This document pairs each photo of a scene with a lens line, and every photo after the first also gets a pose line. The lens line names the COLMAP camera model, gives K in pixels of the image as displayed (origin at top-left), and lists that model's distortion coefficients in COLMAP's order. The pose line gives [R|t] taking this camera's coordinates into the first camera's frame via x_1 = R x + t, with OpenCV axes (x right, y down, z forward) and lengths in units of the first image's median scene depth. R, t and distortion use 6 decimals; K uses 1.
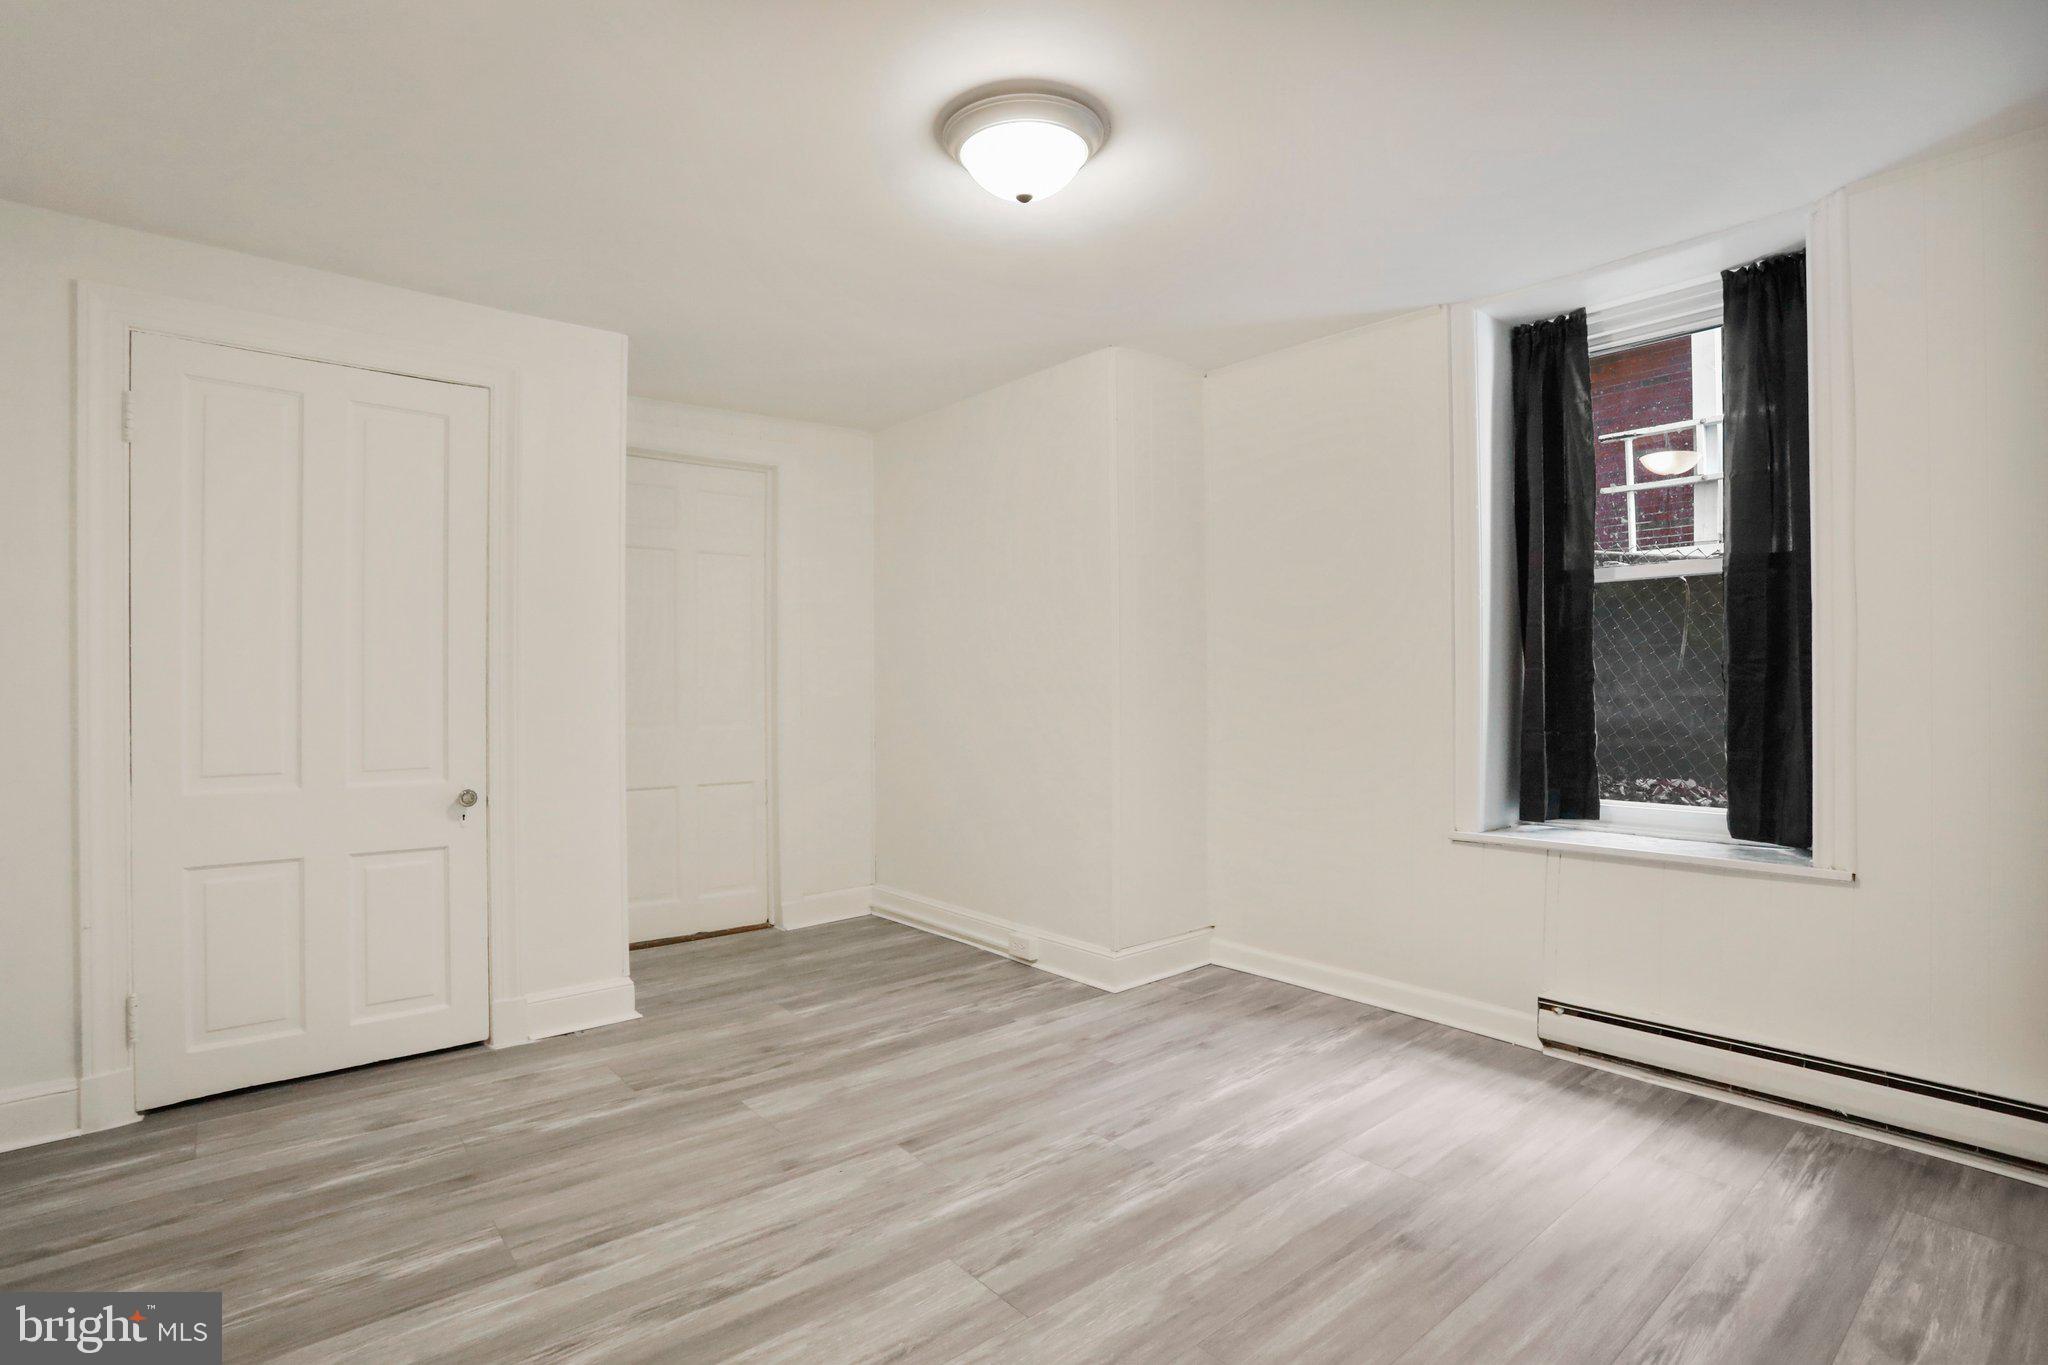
lens RADIAL K [[1005.8, 0, 1024.0], [0, 1005.8, 682.5], [0, 0, 1]] dist [-0.013715, 0.000501]
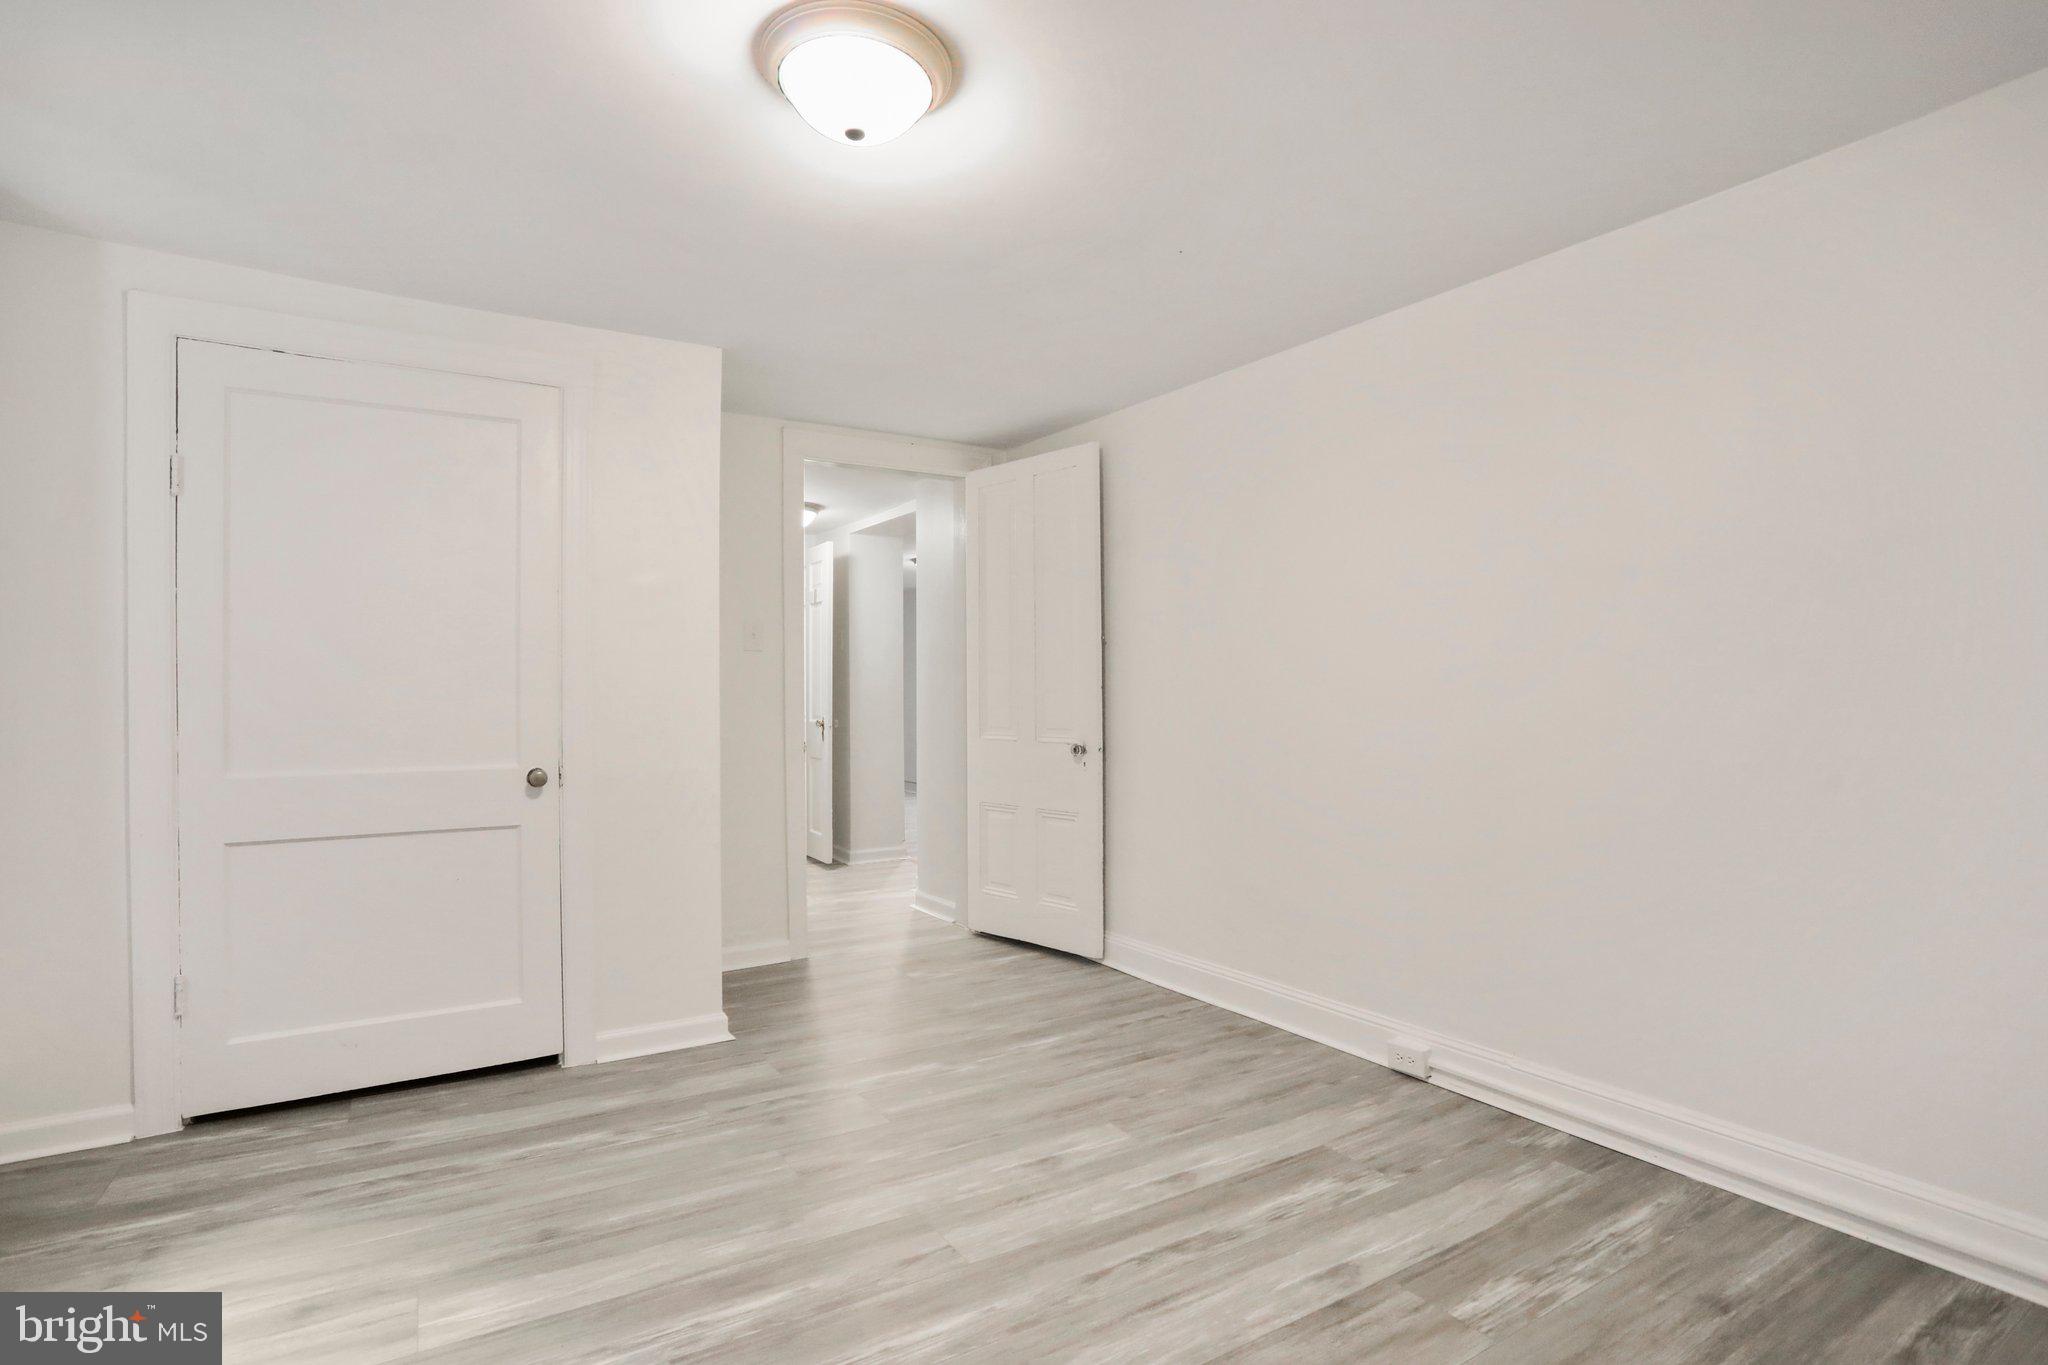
lens RADIAL K [[1005.8, 0, 1024.0], [0, 1005.8, 682.5], [0, 0, 1]] dist [-0.013715, 0.000501]
pose [[-0.989129, 0.015506, 0.146232, -0.292944], [0.013317, 0.999784, -0.015939, -0.006042], [-0.146448, -0.013818, -0.989122, 2.043390]]
